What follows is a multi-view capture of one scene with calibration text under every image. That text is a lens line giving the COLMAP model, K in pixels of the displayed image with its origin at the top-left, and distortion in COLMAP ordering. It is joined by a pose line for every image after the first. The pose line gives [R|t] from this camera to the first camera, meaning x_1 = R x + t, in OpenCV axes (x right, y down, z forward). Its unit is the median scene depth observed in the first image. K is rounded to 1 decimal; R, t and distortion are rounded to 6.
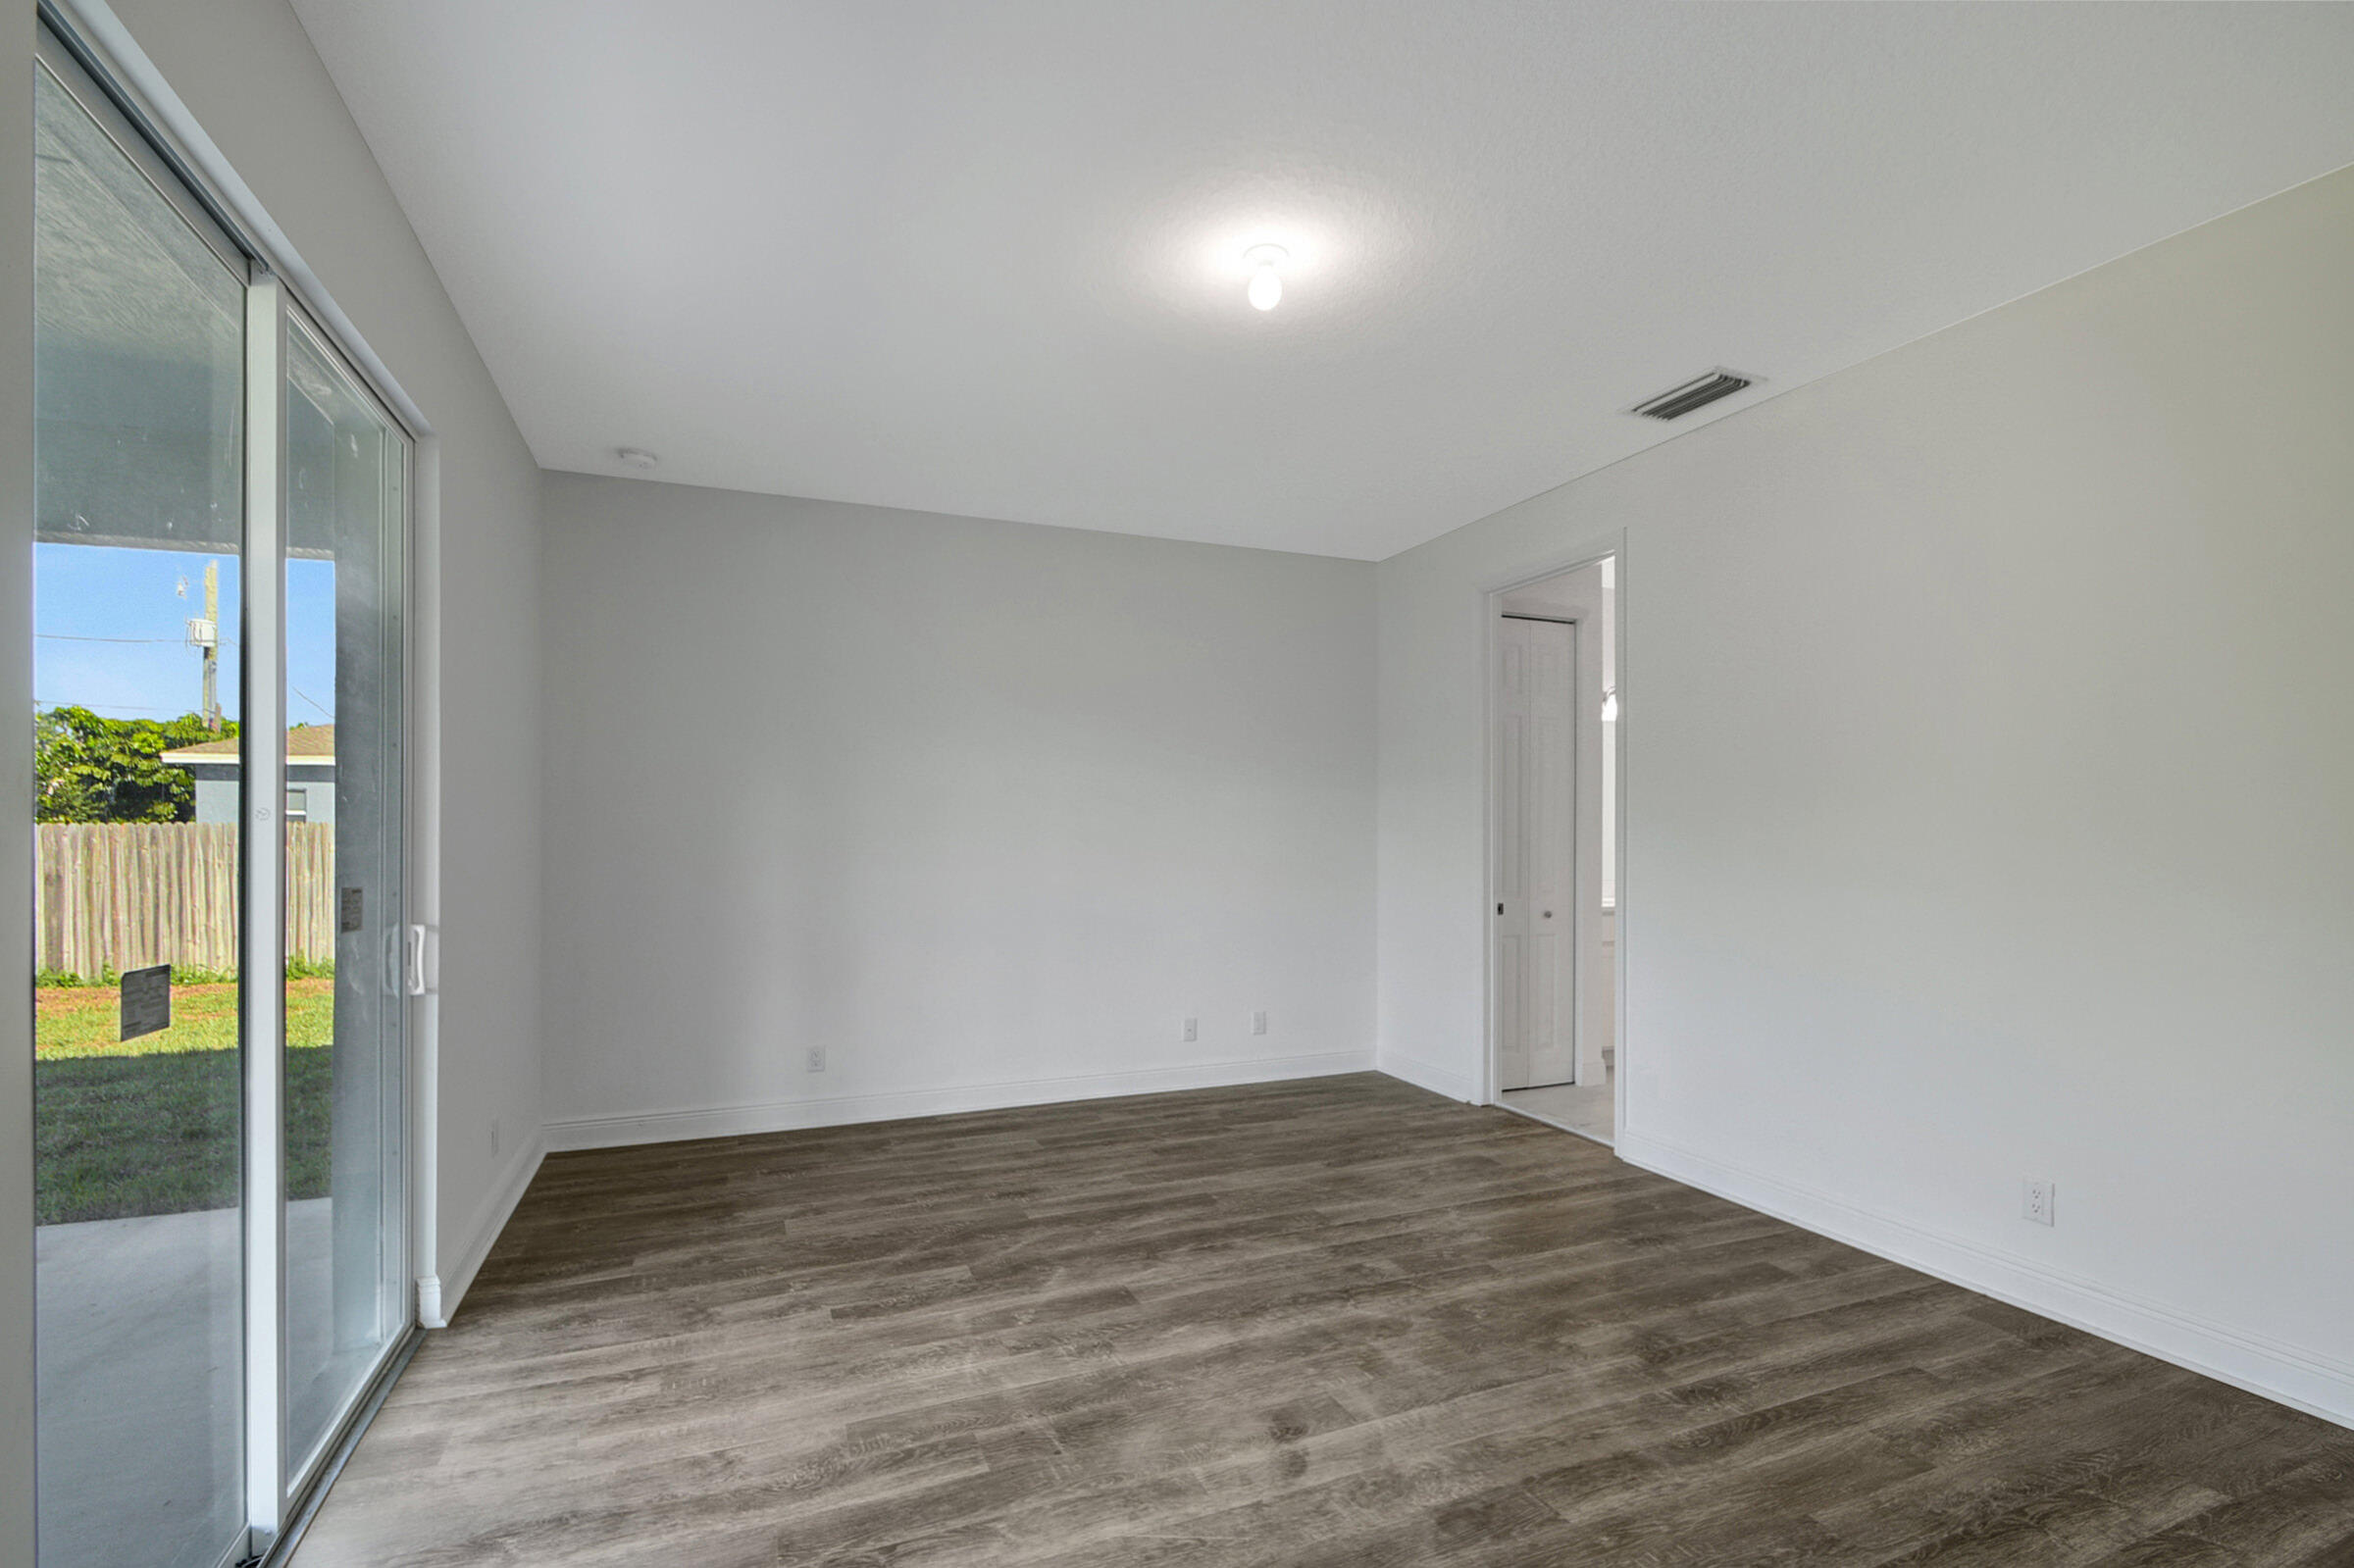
lens RADIAL K [[1055.3, 0, 1176.9], [0, 1055.3, 808.7], [0, 0, 1]] dist [-0.002304, -0.000459]
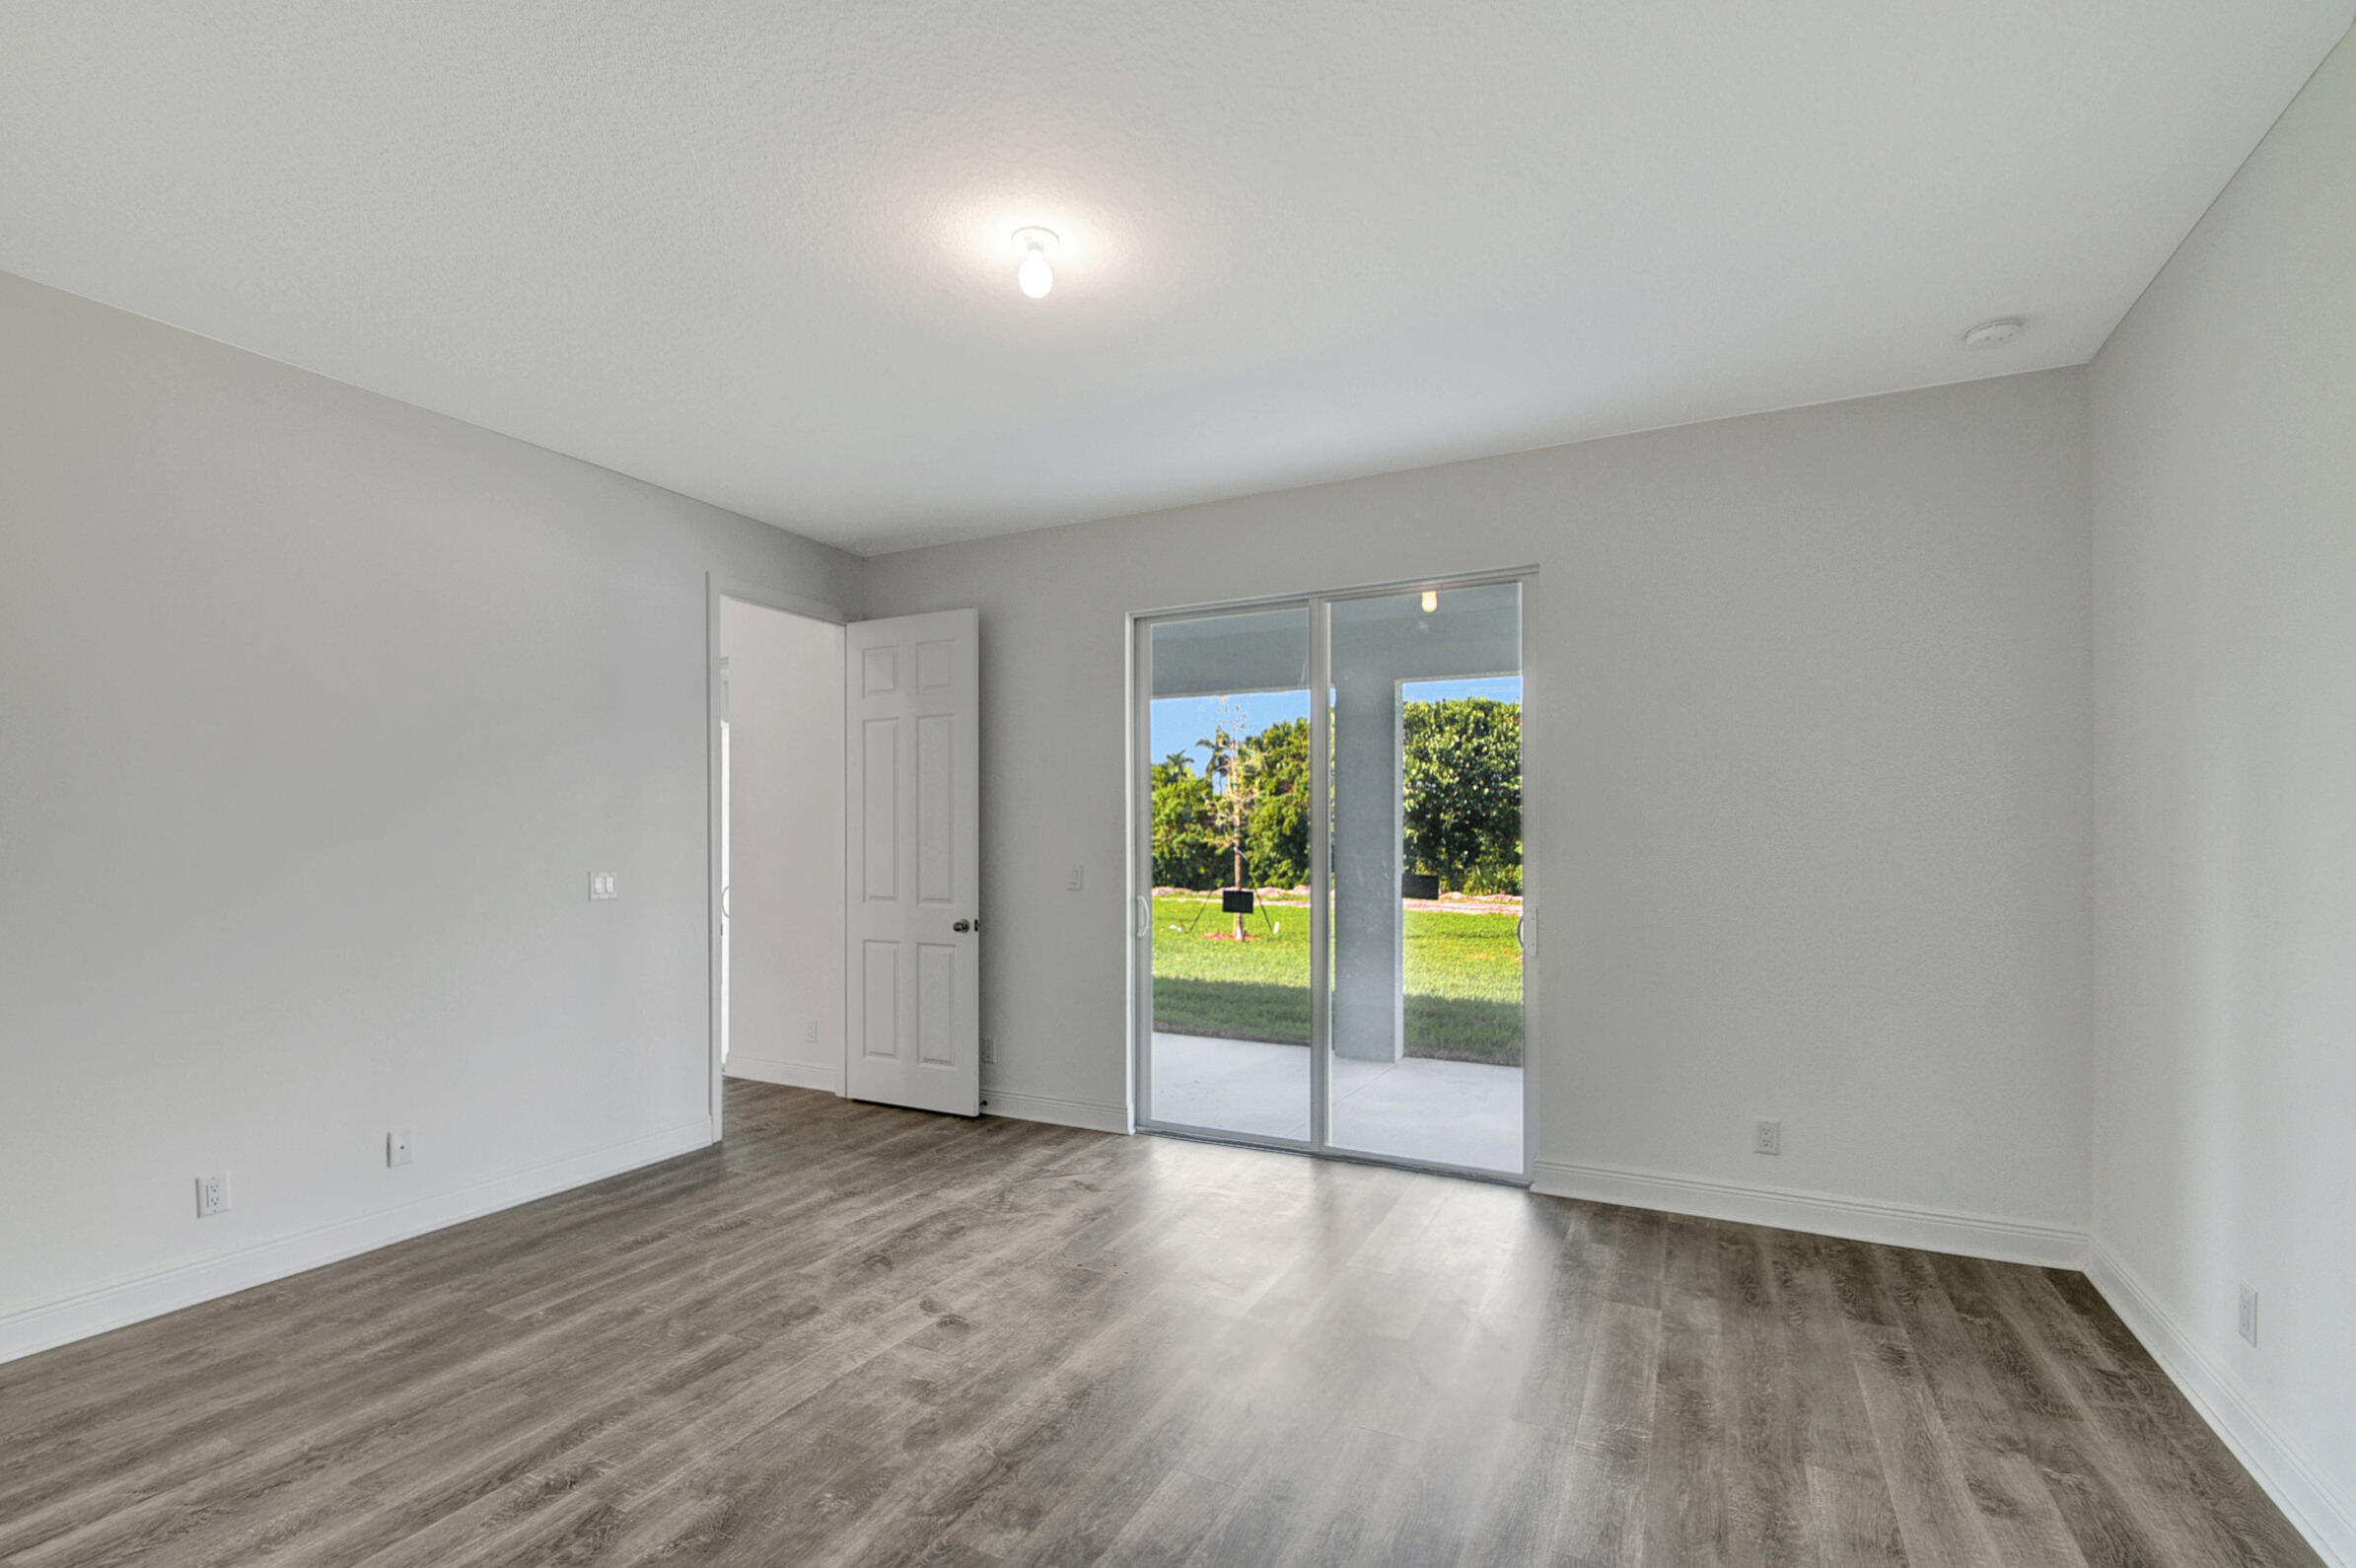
lens RADIAL K [[1056.3, 0, 1184.5], [0, 1056.3, 843.5], [0, 0, 1]] dist [-0.002304, -0.000459]
pose [[-0.754756, 0.005052, -0.655987, 0.688439], [0.013863, 0.999870, -0.008249, 0.025477], [0.655860, -0.015320, -0.754727, 2.044343]]
